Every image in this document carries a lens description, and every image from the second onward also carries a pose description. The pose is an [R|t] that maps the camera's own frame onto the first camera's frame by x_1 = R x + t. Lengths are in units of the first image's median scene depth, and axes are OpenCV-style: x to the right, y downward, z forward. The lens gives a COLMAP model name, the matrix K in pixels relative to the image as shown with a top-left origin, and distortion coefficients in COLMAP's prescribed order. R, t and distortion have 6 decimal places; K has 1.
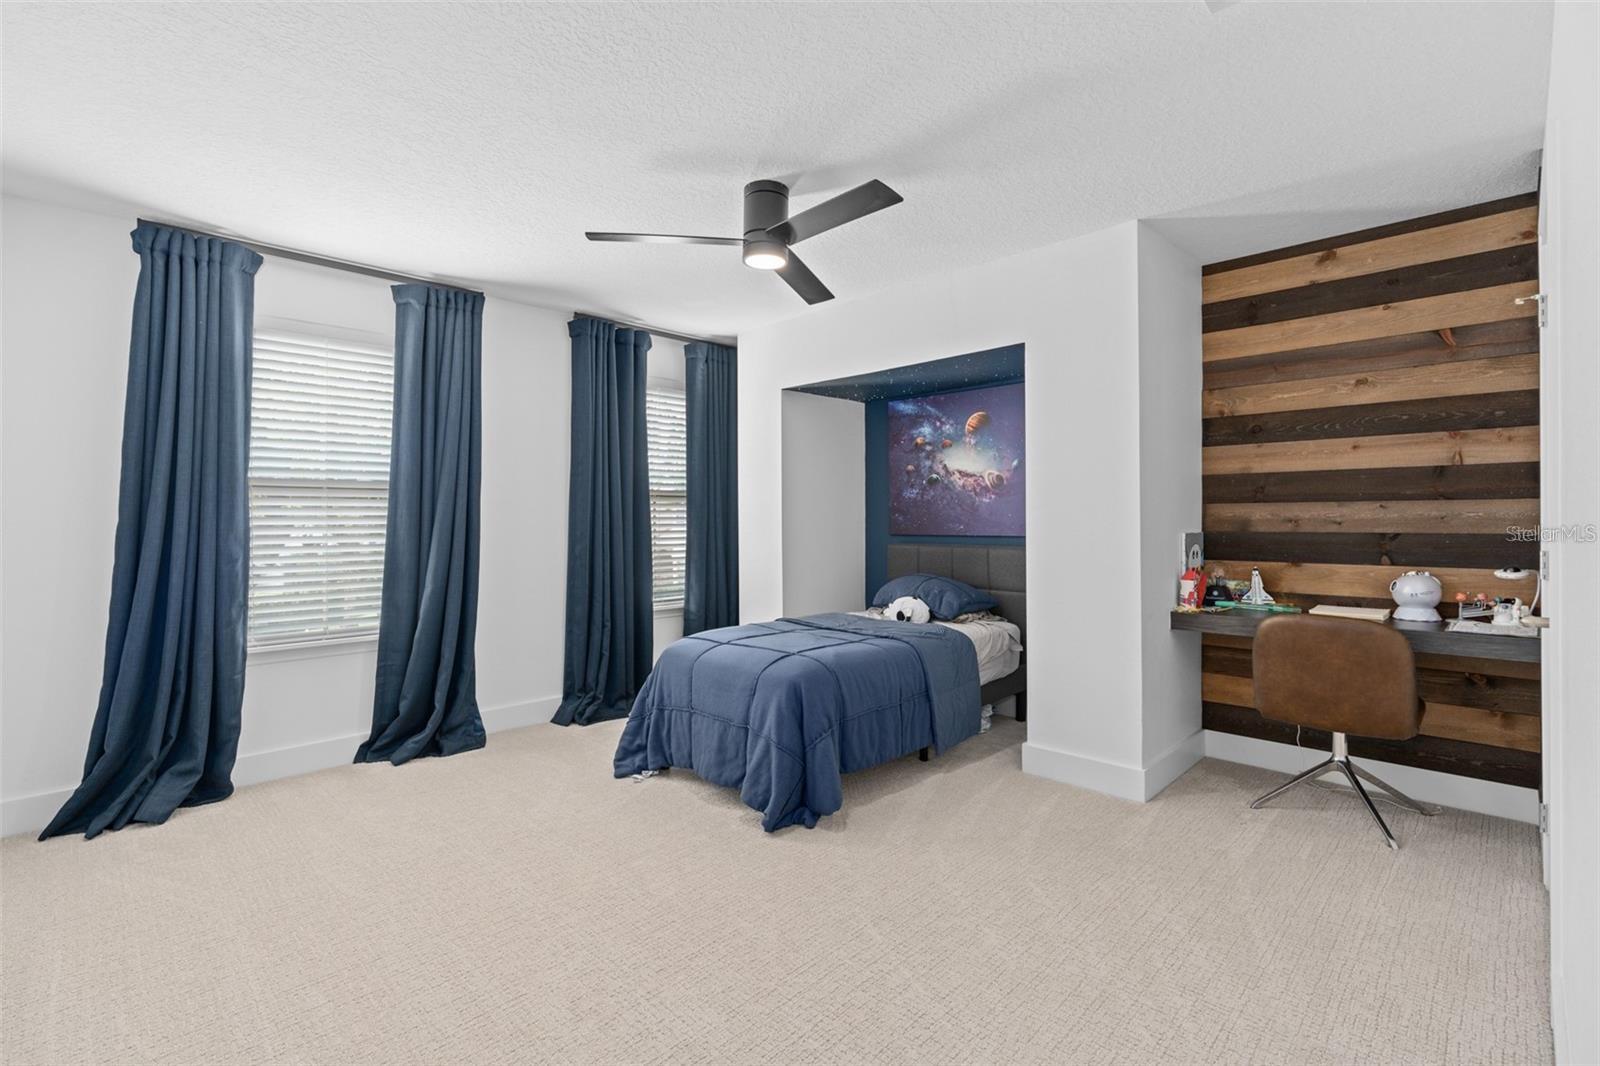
lens RADIAL K [[731.9, 0, 799.0], [0, 731.9, 507.6], [0, 0, 1]] dist [-0.015317, 0.000711]
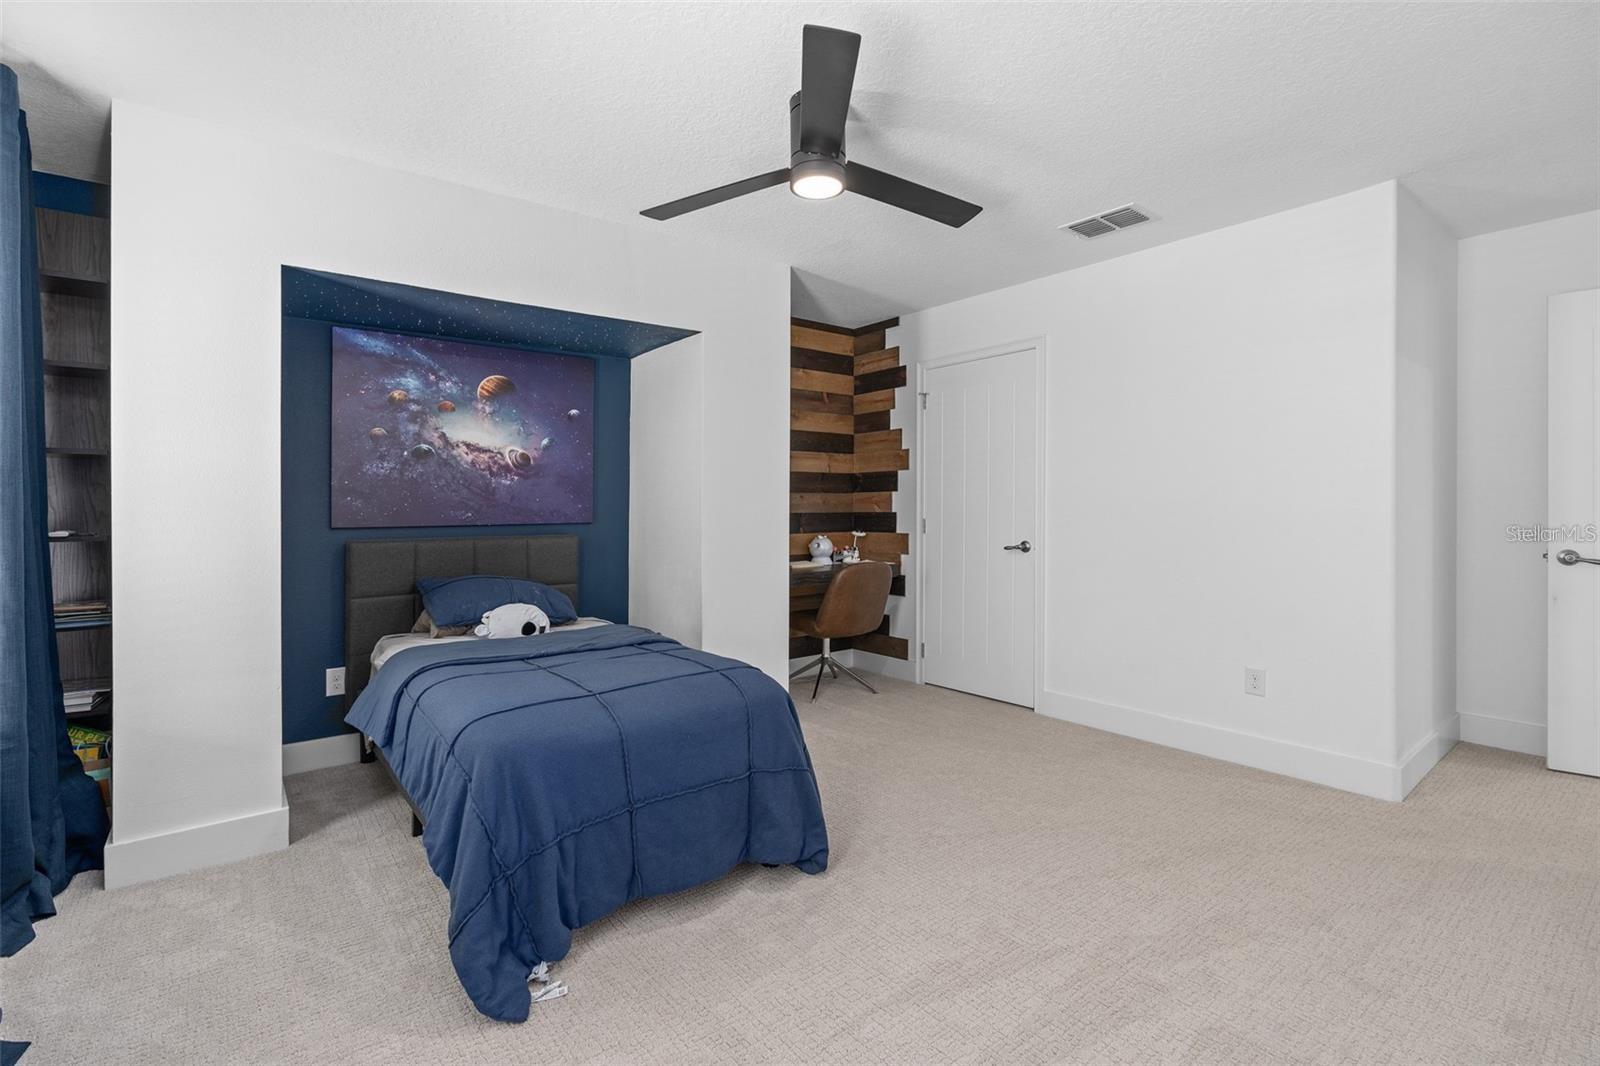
lens RADIAL K [[731.9, 0, 799.0], [0, 731.9, 507.6], [0, 0, 1]] dist [-0.015317, 0.000711]
pose [[0.112349, -0.002919, 0.993665, -0.523680], [-0.014199, 0.999889, 0.004542, 0.010419], [-0.993567, -0.014619, 0.112295, 0.553399]]
